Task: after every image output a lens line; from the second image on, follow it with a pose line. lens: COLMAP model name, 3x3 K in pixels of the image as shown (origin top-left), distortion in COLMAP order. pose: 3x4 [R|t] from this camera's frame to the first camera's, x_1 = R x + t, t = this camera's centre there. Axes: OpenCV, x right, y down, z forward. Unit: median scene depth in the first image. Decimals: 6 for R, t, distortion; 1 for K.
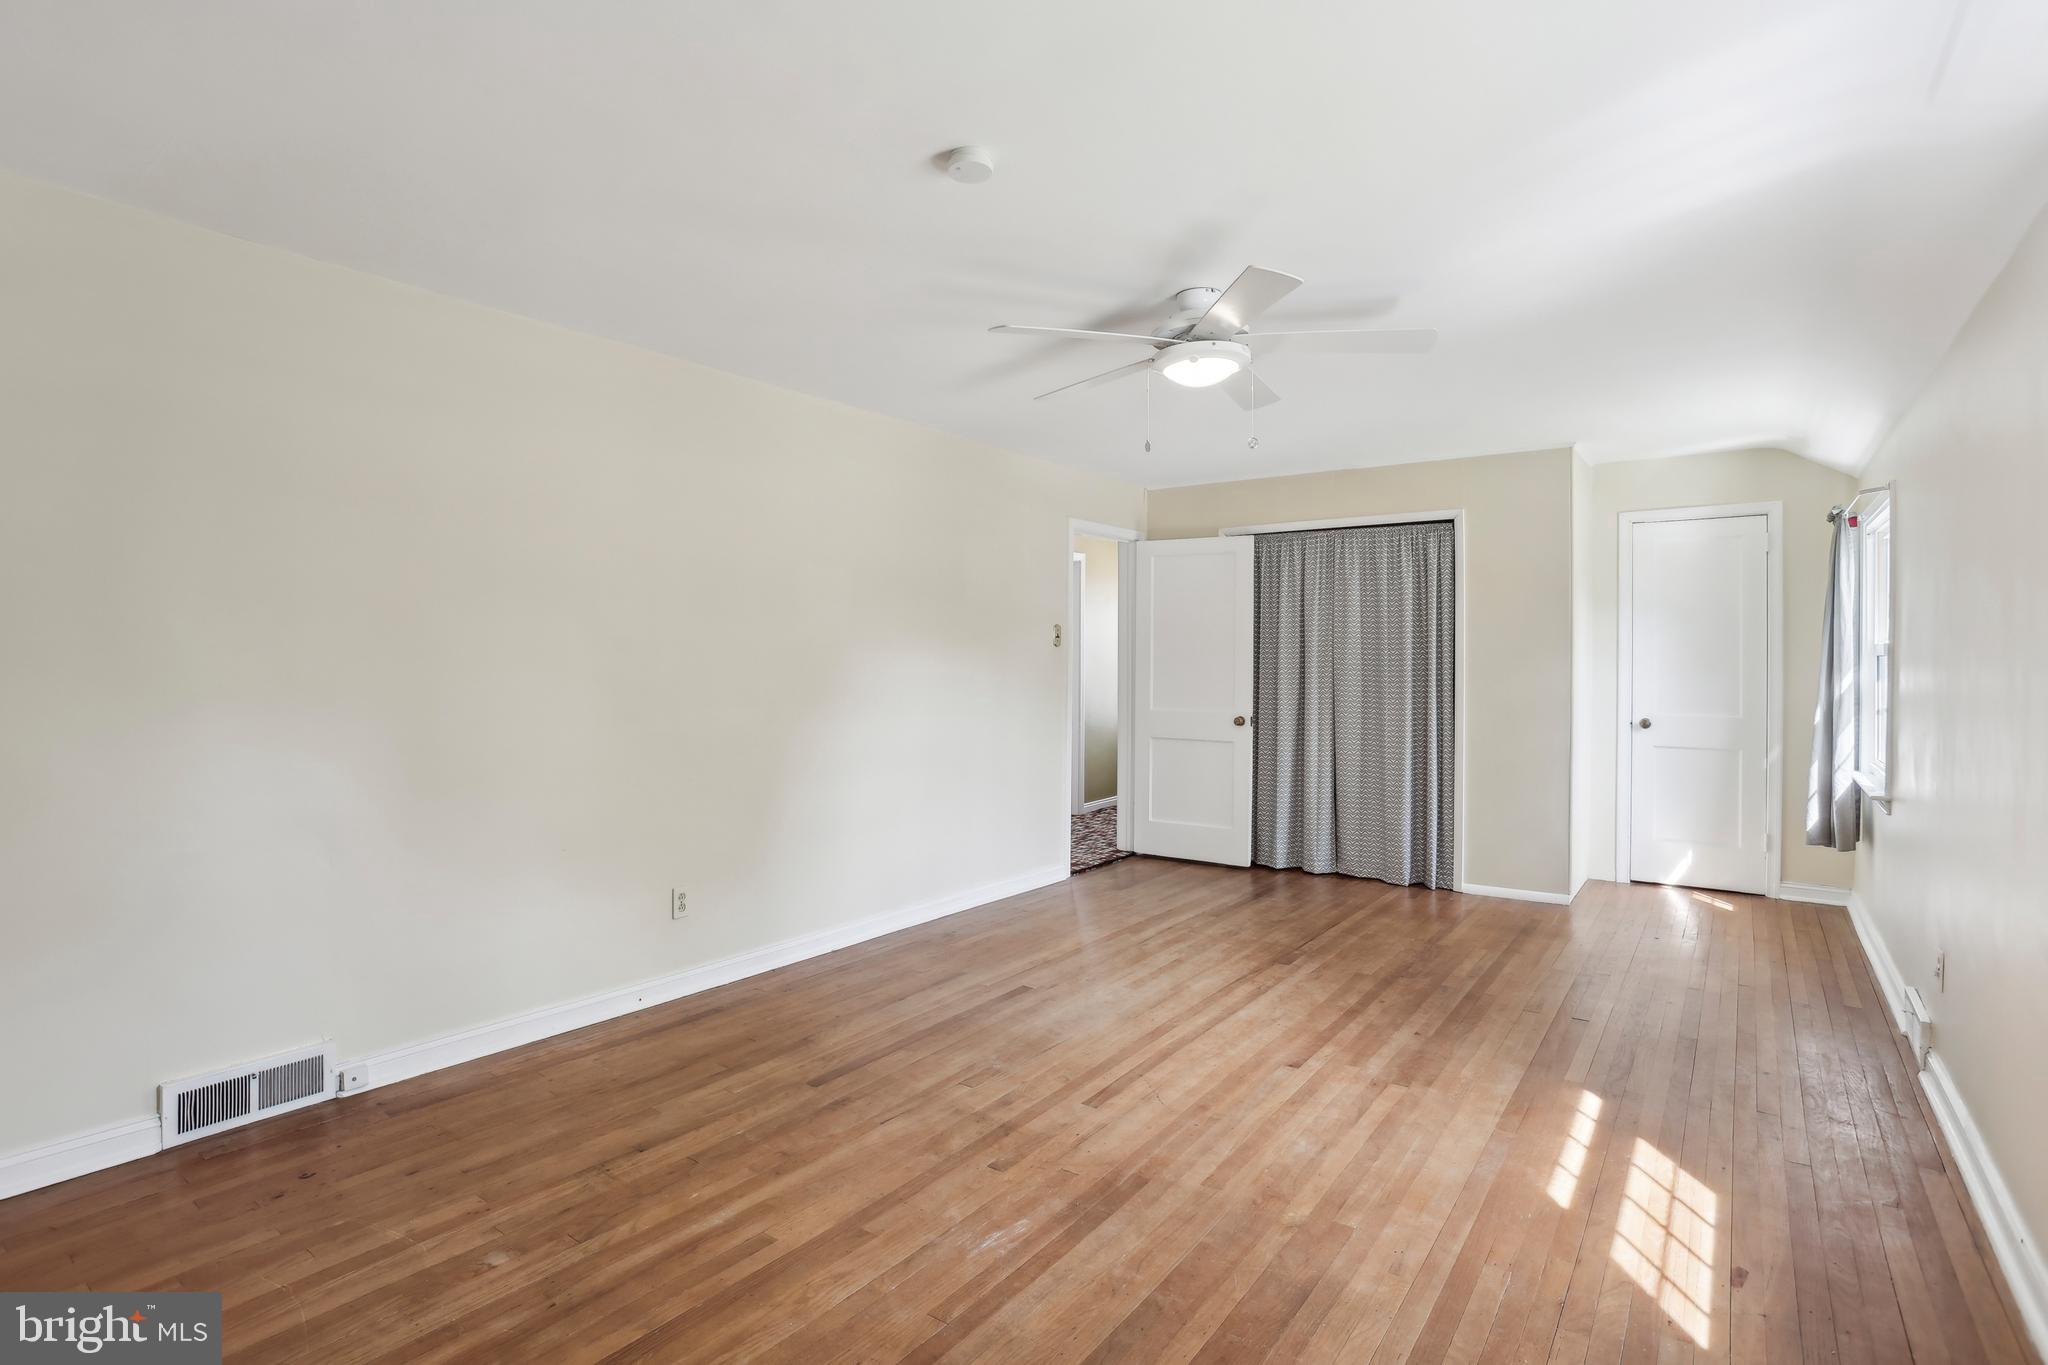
lens RADIAL K [[1009.9, 0, 996.1], [0, 1009.9, 657.5], [0, 0, 1]] dist [-0.069673, 0.032801]
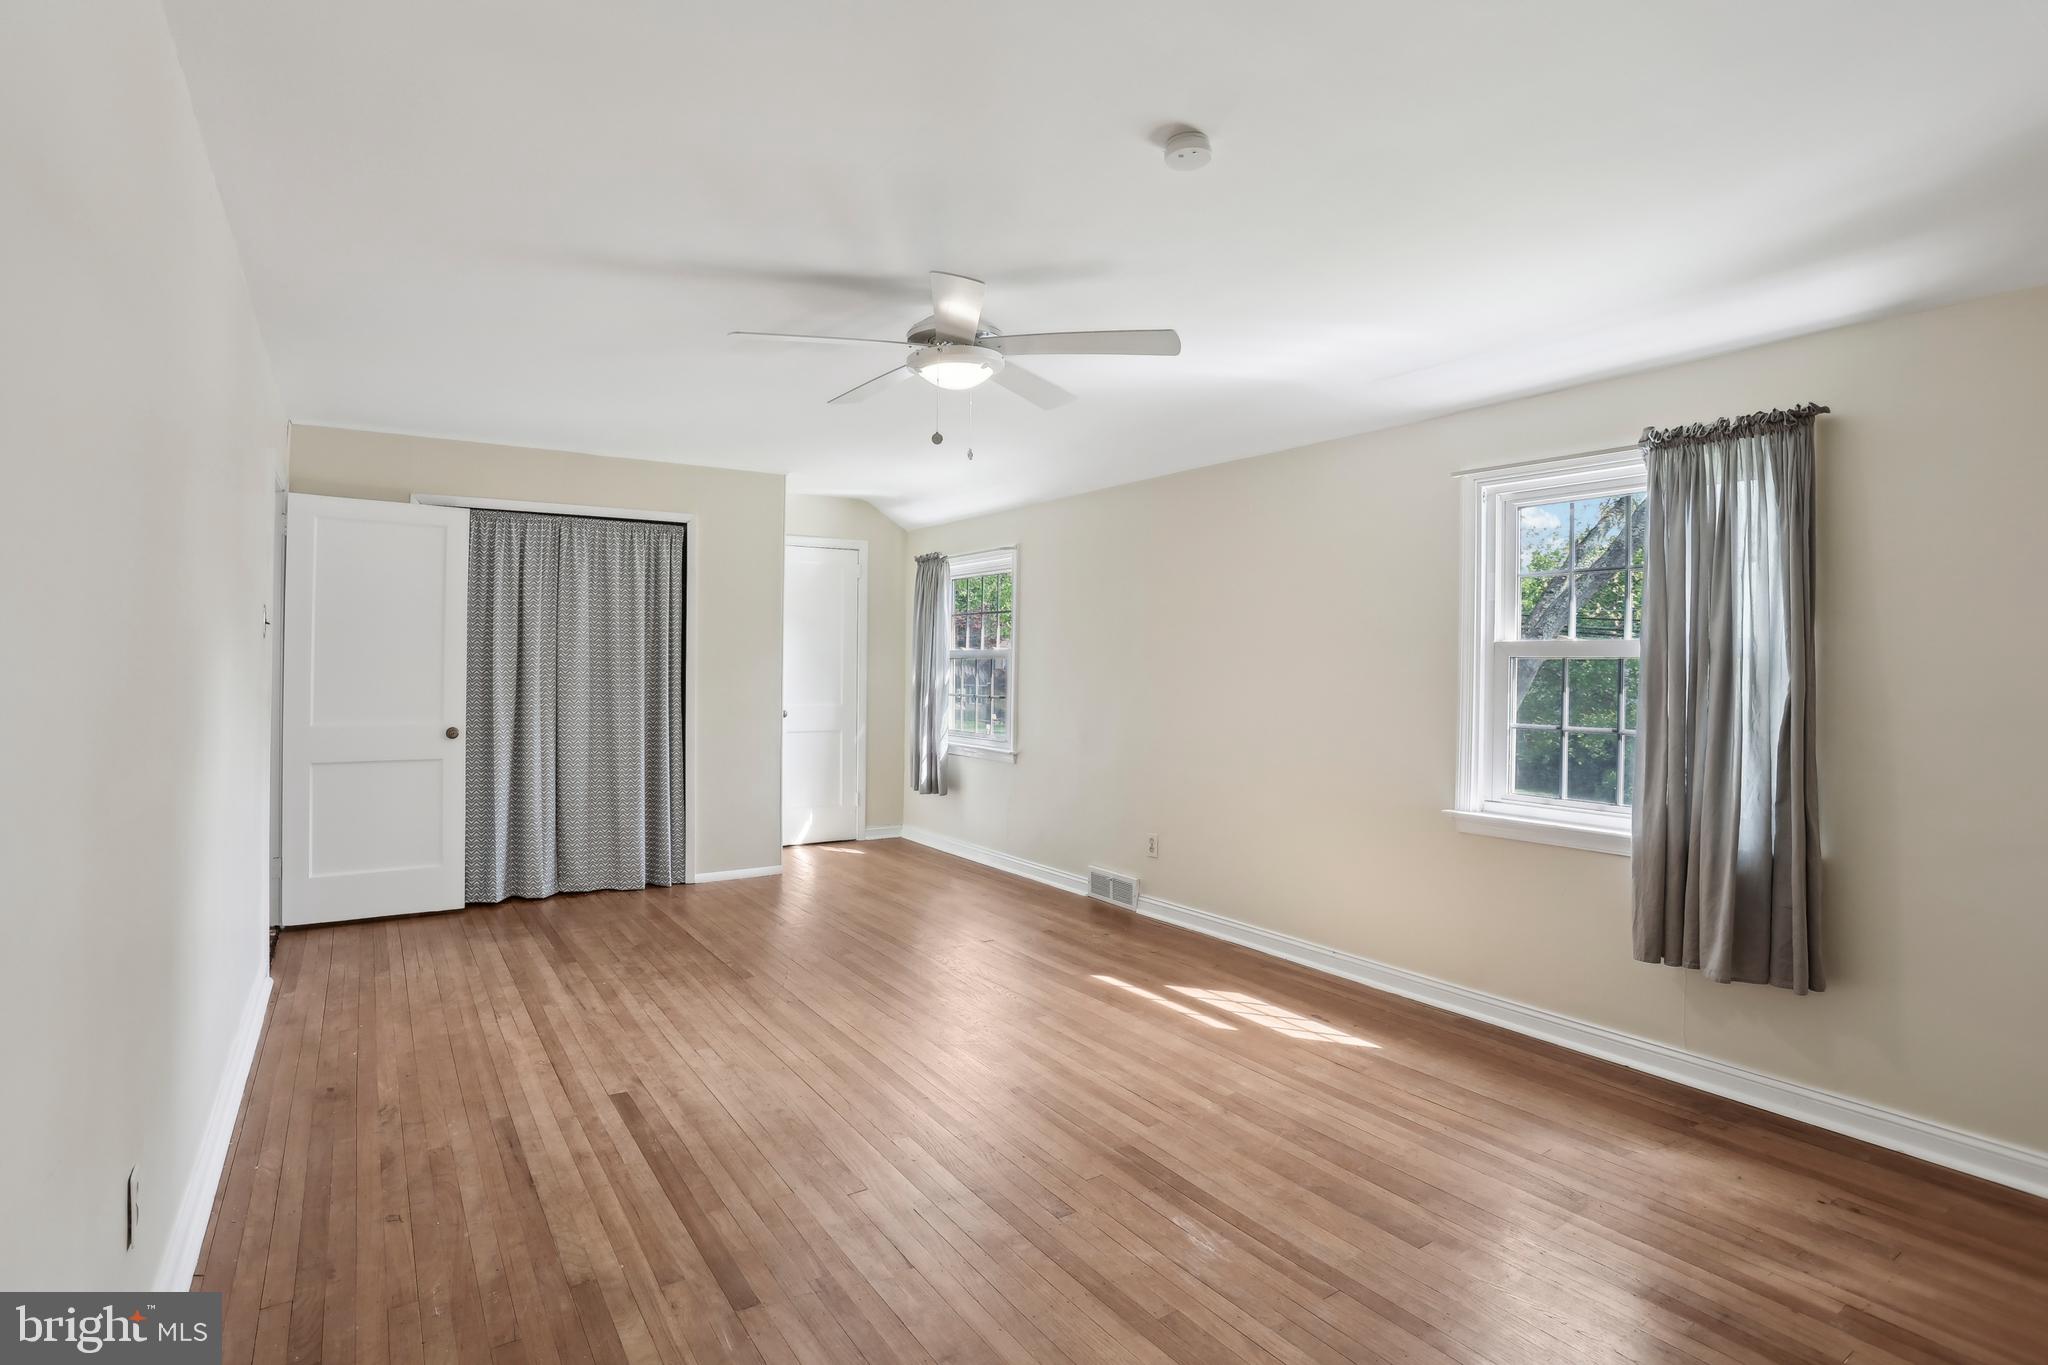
lens RADIAL K [[1009.9, 0, 996.1], [0, 1009.9, 657.5], [0, 0, 1]] dist [-0.069673, 0.032801]
pose [[0.340119, 0.006277, 0.940362, -0.661980], [-0.010508, 0.999941, -0.002873, -0.001134], [-0.940324, -0.008904, 0.340164, 0.556336]]
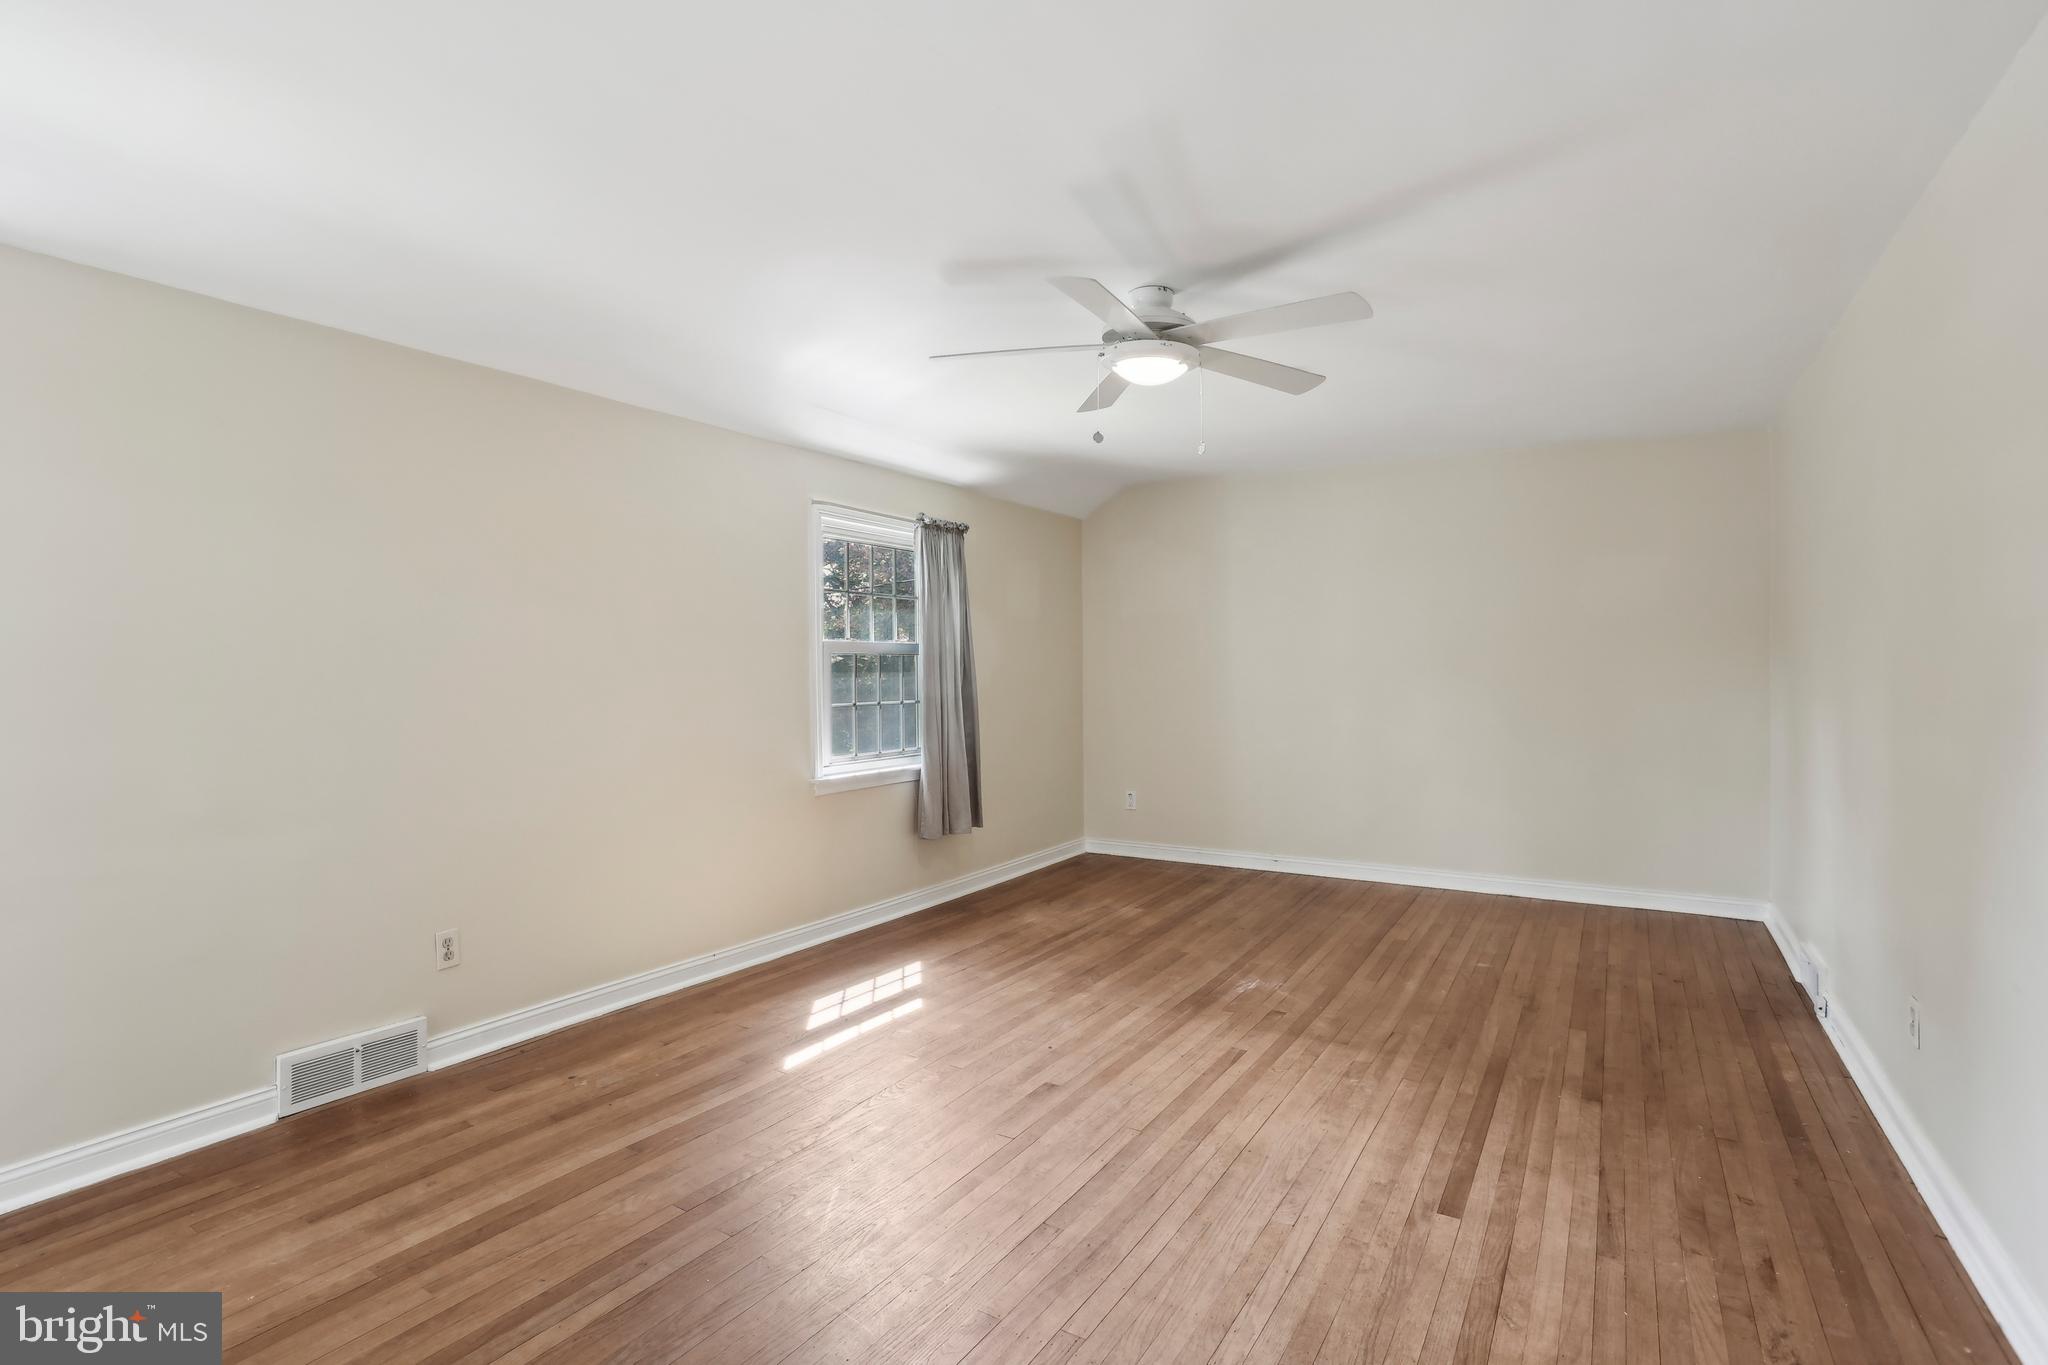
lens RADIAL K [[1009.9, 0, 996.1], [0, 1009.9, 657.5], [0, 0, 1]] dist [-0.069673, 0.032801]
pose [[-0.996066, -0.006207, -0.088400, 0.401799], [-0.004977, 0.999888, -0.014124, 0.014166], [0.088478, -0.013629, -0.995985, 1.790541]]
